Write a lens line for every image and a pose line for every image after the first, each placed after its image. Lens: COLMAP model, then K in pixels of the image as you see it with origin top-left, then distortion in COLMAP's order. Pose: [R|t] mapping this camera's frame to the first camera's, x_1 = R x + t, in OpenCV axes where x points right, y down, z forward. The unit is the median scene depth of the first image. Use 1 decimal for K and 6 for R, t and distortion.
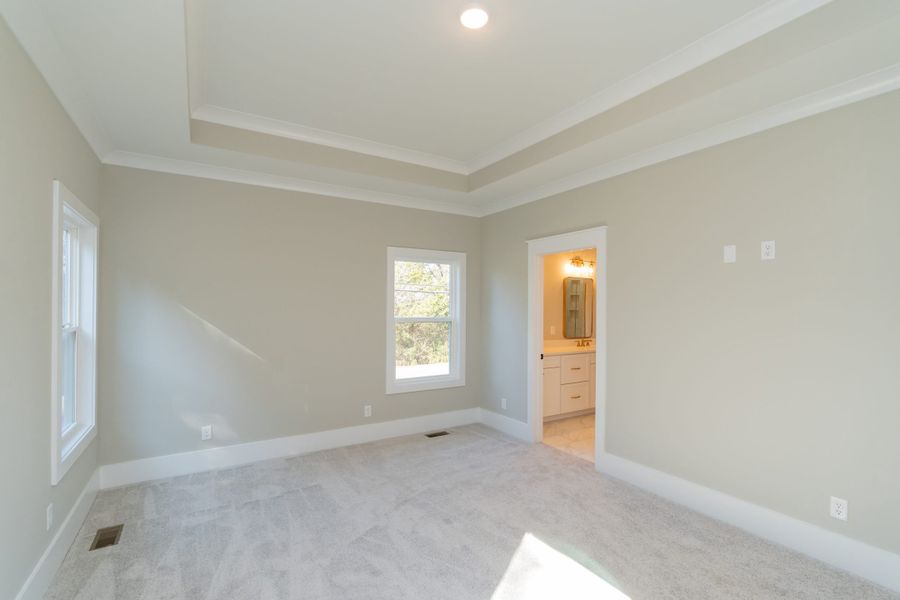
lens RADIAL K [[410.7, 0, 450.4], [0, 410.7, 304.8], [0, 0, 1]] dist [-0.003440, 0.000293]
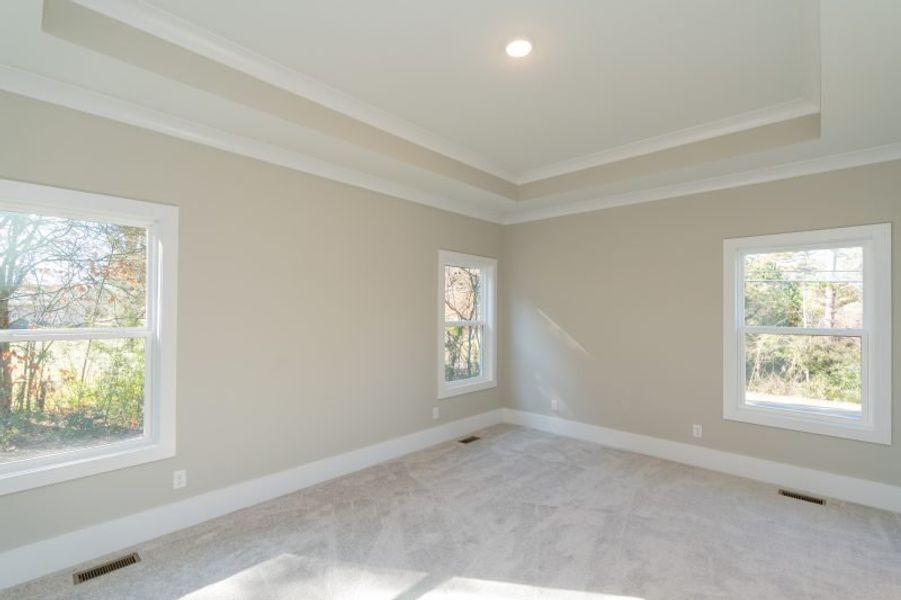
lens RADIAL K [[411.2, 0, 450.0], [0, 411.2, 302.1], [0, 0, 1]] dist [-0.003440, 0.000293]
pose [[0.257739, -0.018649, -0.966035, 0.699422], [0.002456, 0.999823, -0.018646, -0.002855], [0.966211, 0.002433, 0.257739, 0.353642]]
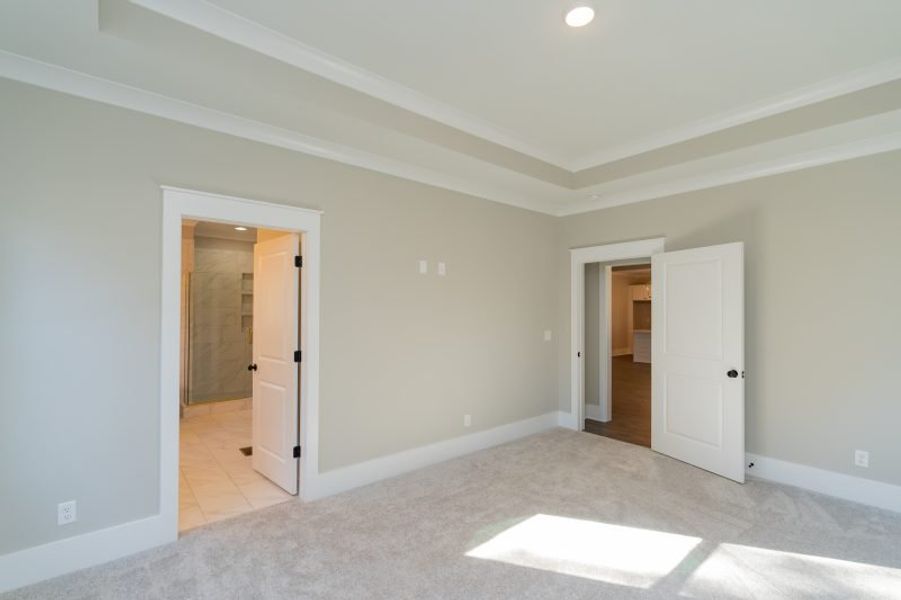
lens RADIAL K [[411.2, 0, 450.4], [0, 411.2, 307.0], [0, 0, 1]] dist [-0.003440, 0.000293]
pose [[-0.151375, 0.004710, 0.988465, -0.586087], [-0.012247, 0.999903, -0.006640, 0.013701], [-0.988401, -0.013111, -0.151302, 0.979870]]
